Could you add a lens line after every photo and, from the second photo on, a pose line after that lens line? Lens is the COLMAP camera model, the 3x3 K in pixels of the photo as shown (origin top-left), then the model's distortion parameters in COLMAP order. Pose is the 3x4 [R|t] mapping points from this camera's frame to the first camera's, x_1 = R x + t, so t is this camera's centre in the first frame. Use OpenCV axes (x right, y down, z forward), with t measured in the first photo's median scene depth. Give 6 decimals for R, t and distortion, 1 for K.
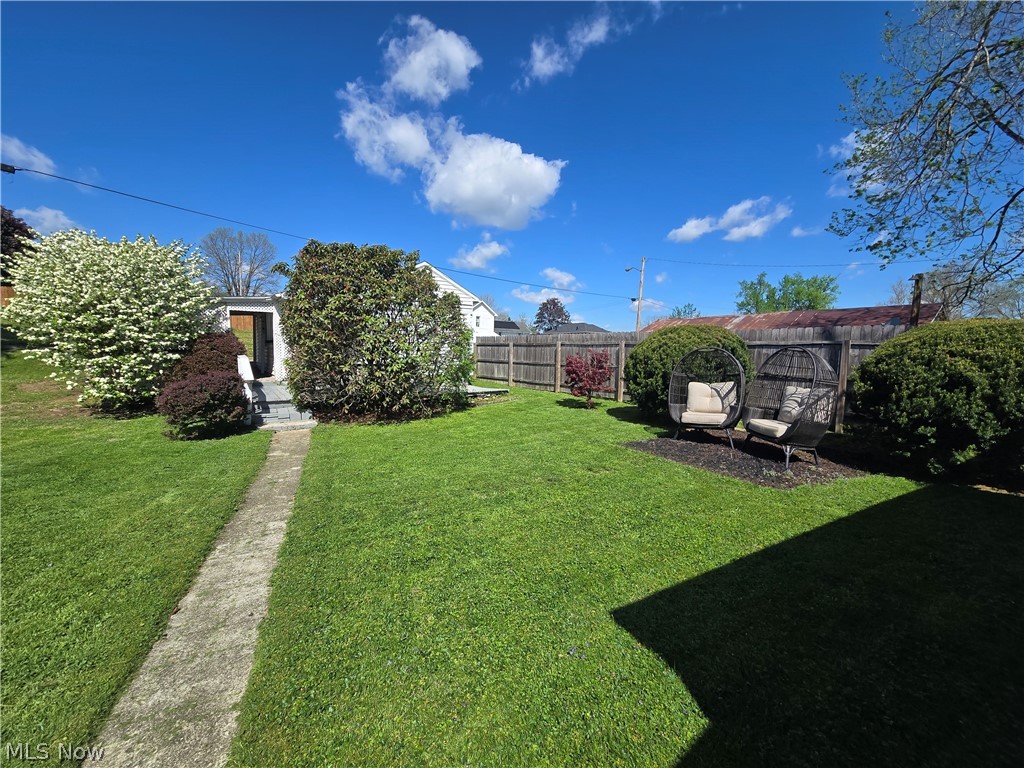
lens RADIAL K [[426.6, 0, 510.6], [0, 426.6, 388.1], [0, 0, 1]] dist [-0.003670, 0.003300]
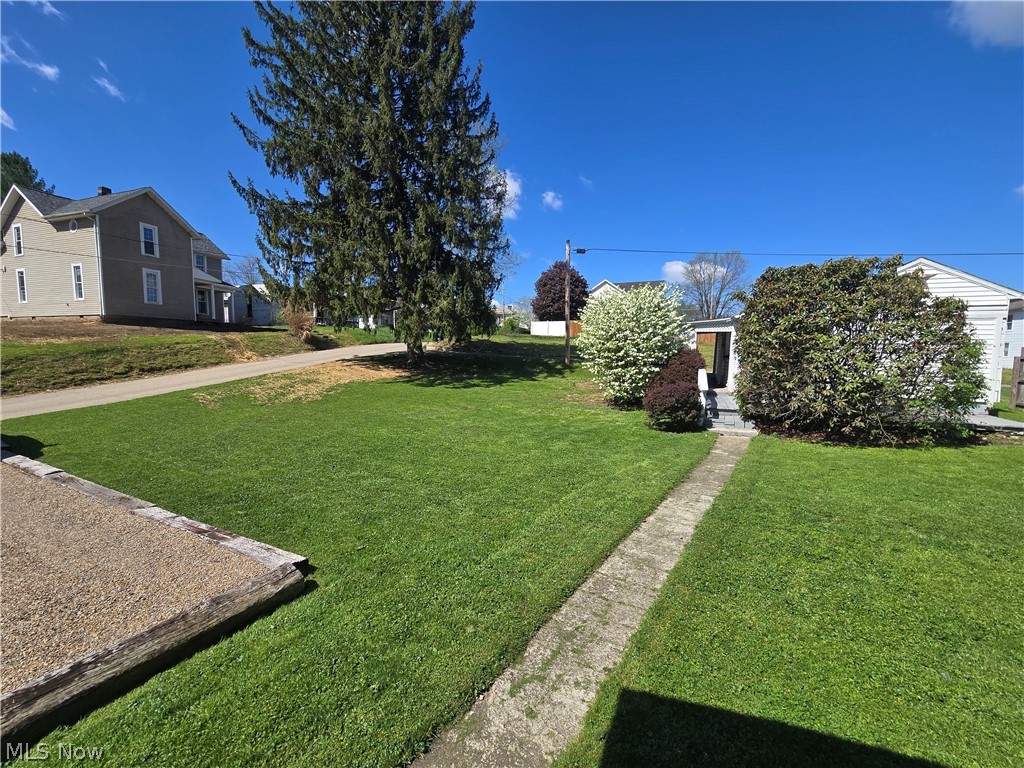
lens RADIAL K [[426.6, 0, 510.6], [0, 426.6, 388.1], [0, 0, 1]] dist [-0.003670, 0.003300]
pose [[0.544959, 0.063026, -0.836091, 0.111604], [-0.081330, 0.996442, 0.022103, -0.006137], [0.834509, 0.055954, 0.548146, -0.145059]]
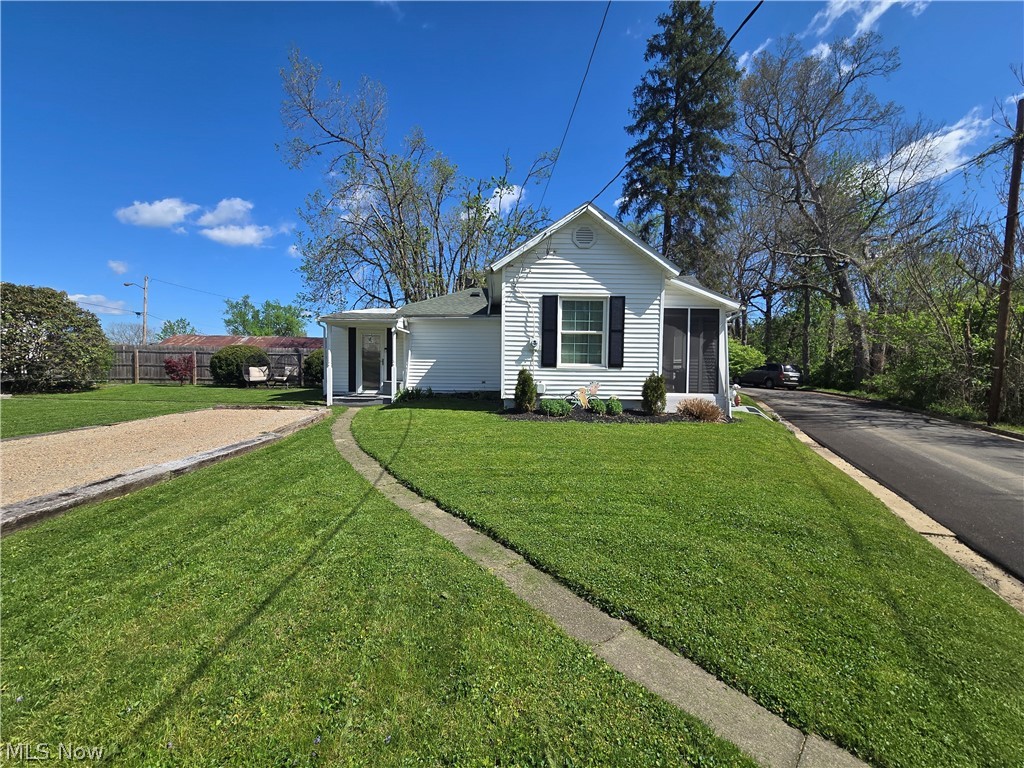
lens RADIAL K [[423.2, 0, 507.8], [0, 423.2, 383.8], [0, 0, 1]] dist [0.002721, 0.000396]
pose [[0.466758, -0.033047, 0.883768, -1.036212], [0.072724, 0.997351, -0.001115, 0.187807], [-0.881390, 0.064792, 0.467925, -1.458387]]
